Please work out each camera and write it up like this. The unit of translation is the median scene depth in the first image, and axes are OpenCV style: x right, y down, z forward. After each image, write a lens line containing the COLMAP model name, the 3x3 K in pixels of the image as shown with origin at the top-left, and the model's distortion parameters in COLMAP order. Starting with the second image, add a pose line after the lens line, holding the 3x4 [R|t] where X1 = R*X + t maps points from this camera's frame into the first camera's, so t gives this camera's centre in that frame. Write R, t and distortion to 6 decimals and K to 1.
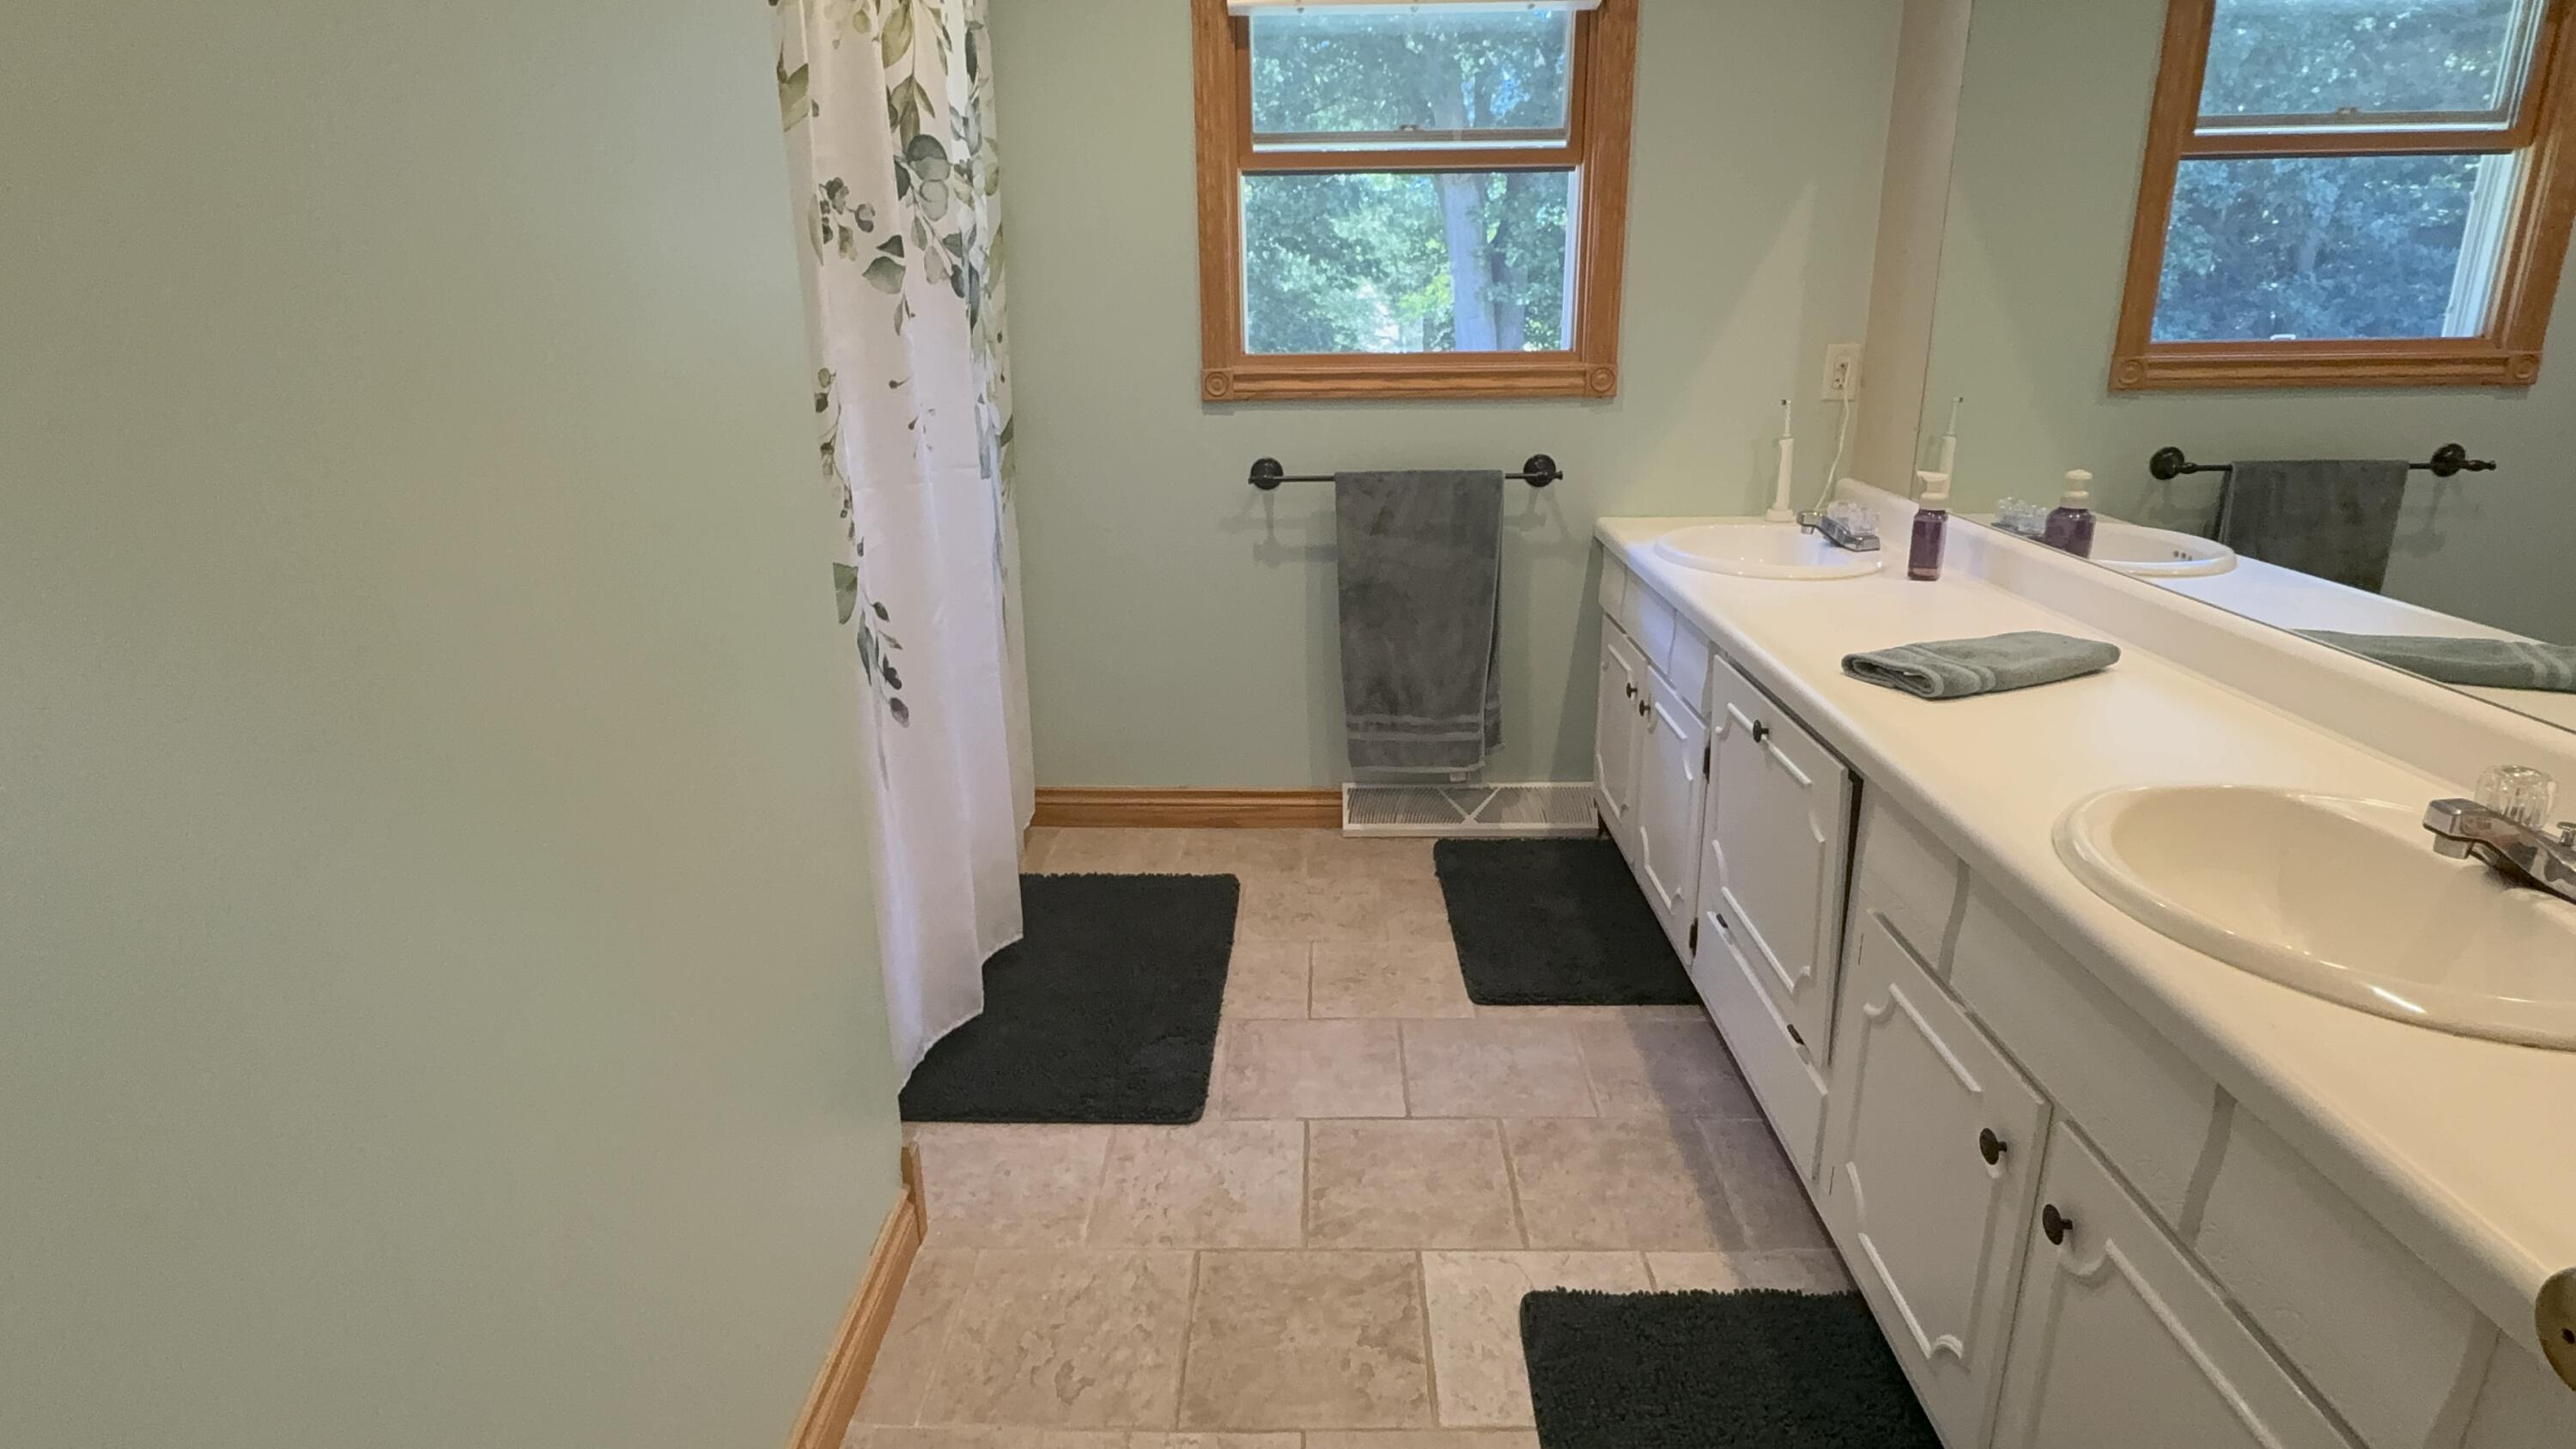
lens RADIAL K [[1328.5, 0, 1289.2], [0, 1328.5, 714.9], [0, 0, 1]] dist [0.002407, -0.000483]
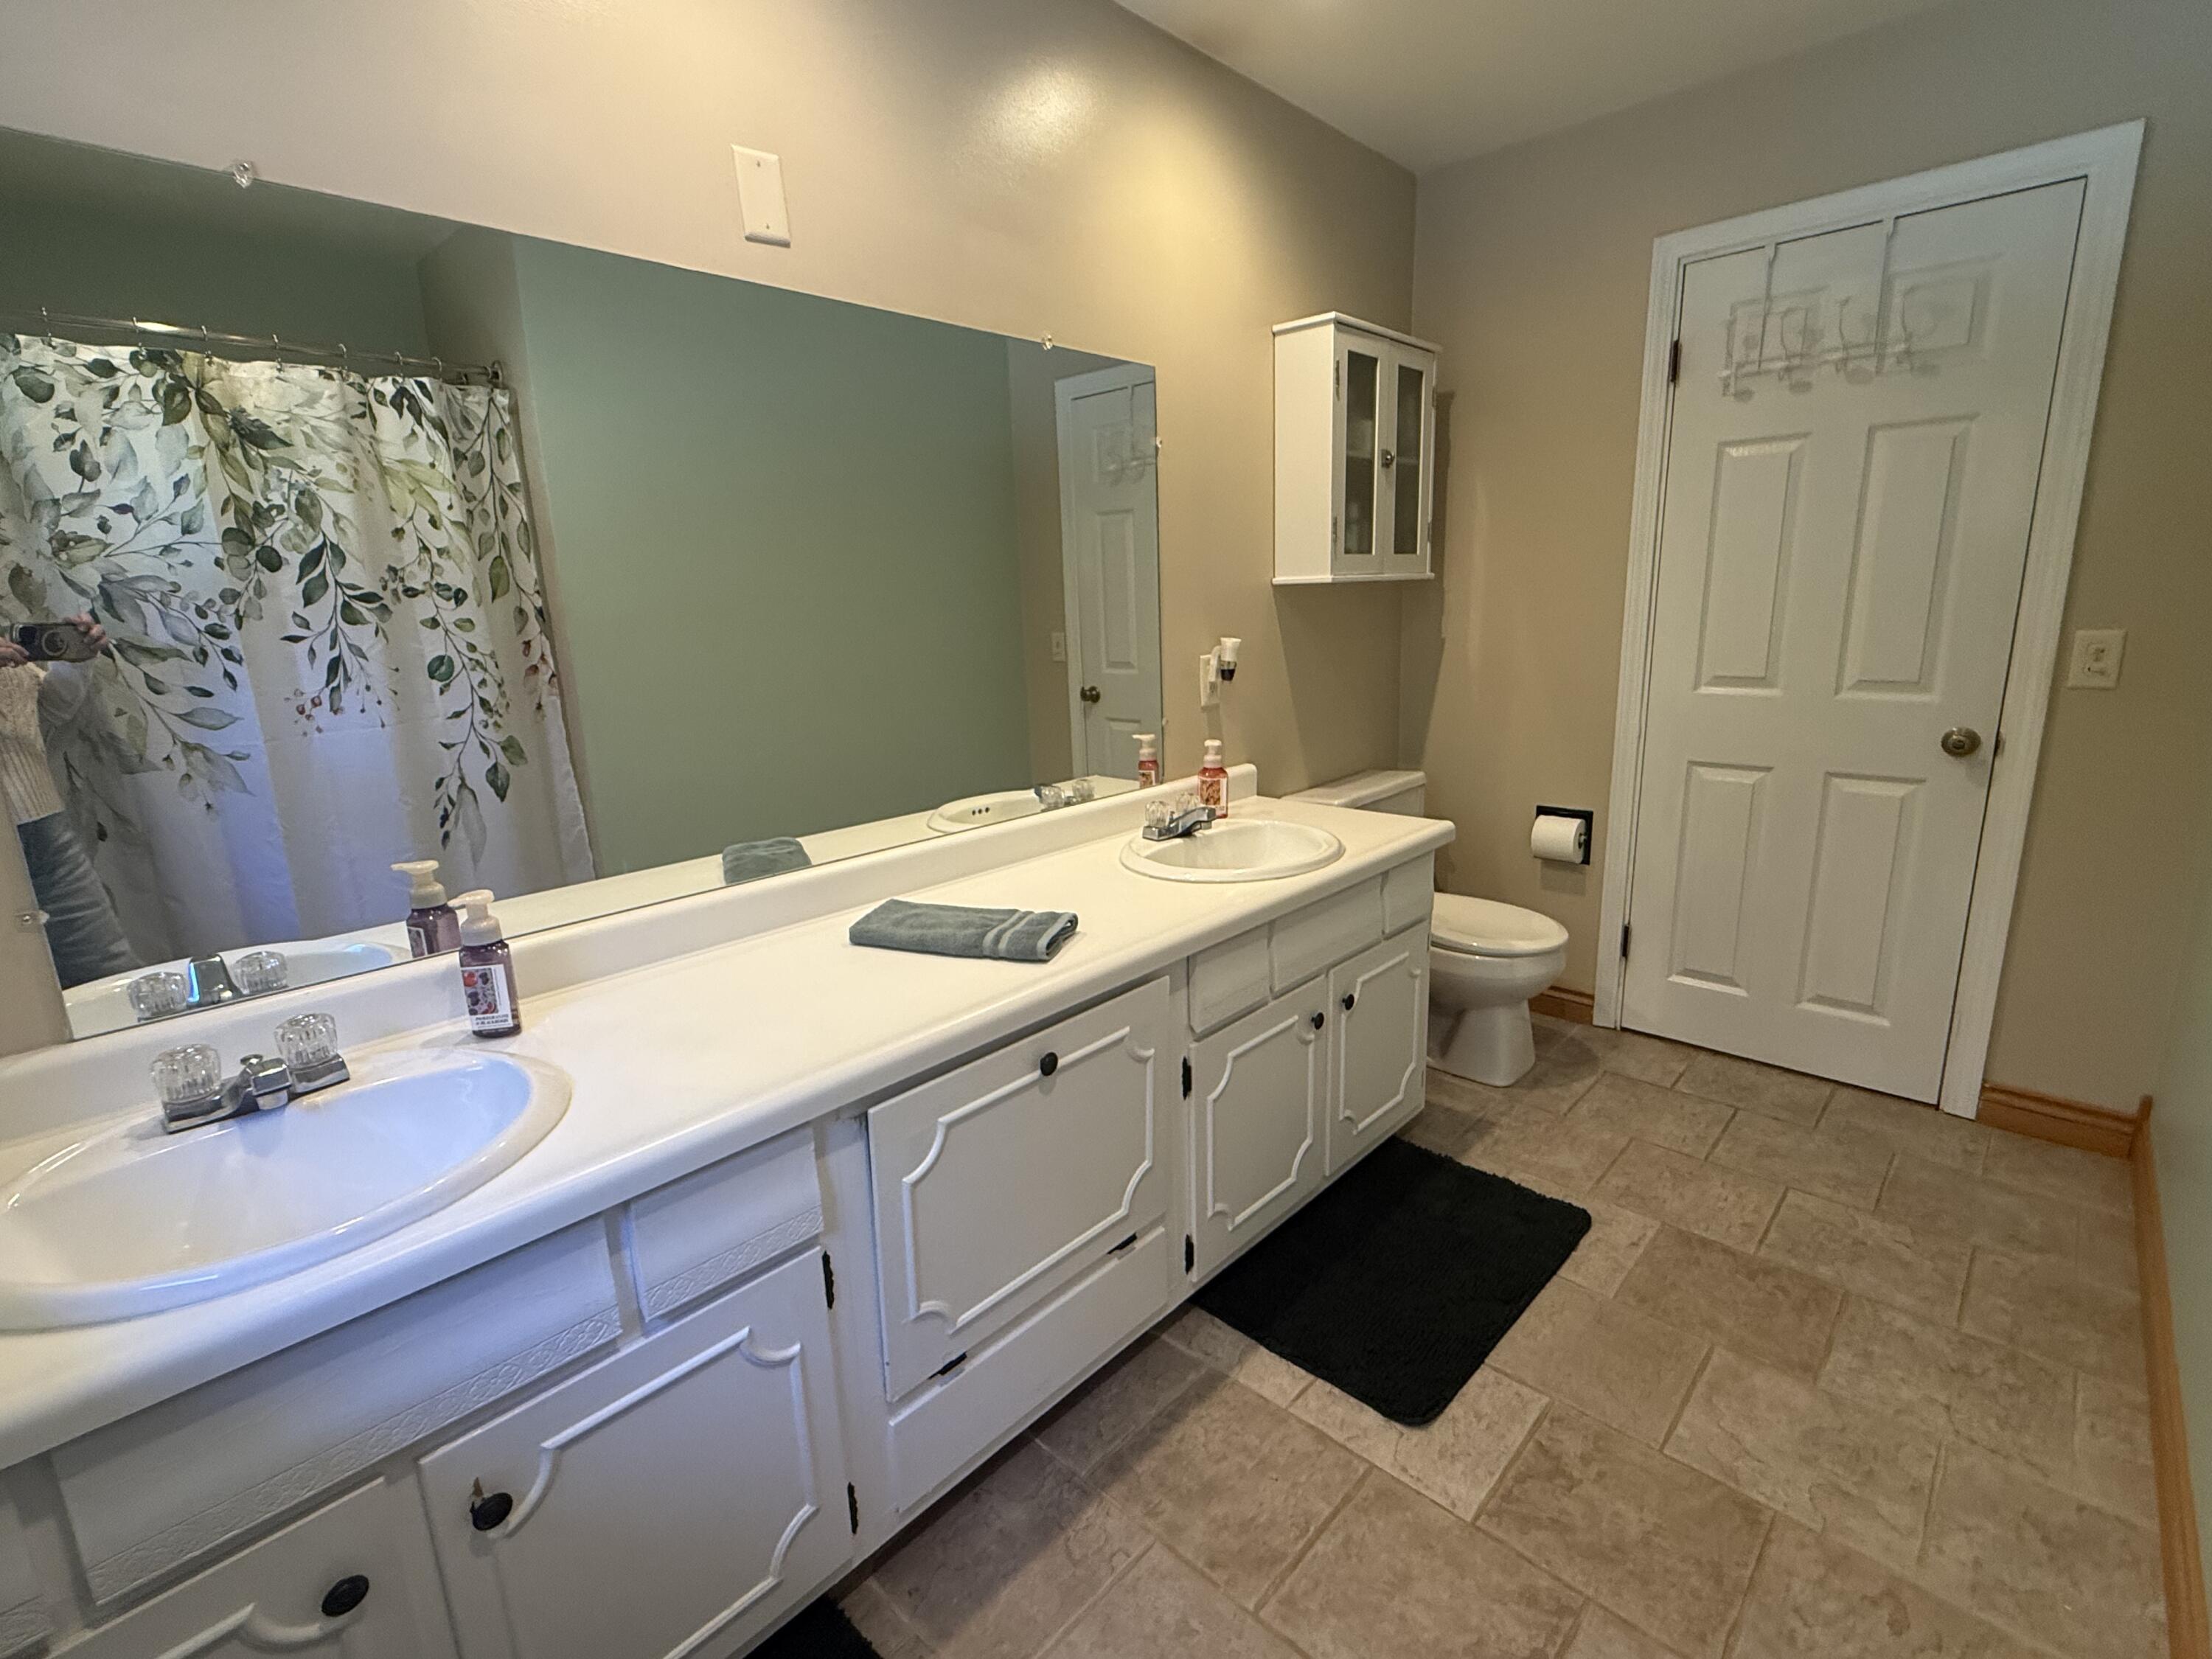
lens RADIAL K [[1010.7, 0, 1109.1], [0, 1010.7, 823.1], [0, 0, 1]] dist [0.001383, -0.000174]
pose [[-0.737793, -0.109625, 0.666066, -0.157601], [0.246274, 0.874998, 0.416807, -0.465108], [-0.628499, 0.471552, -0.618570, 1.438566]]
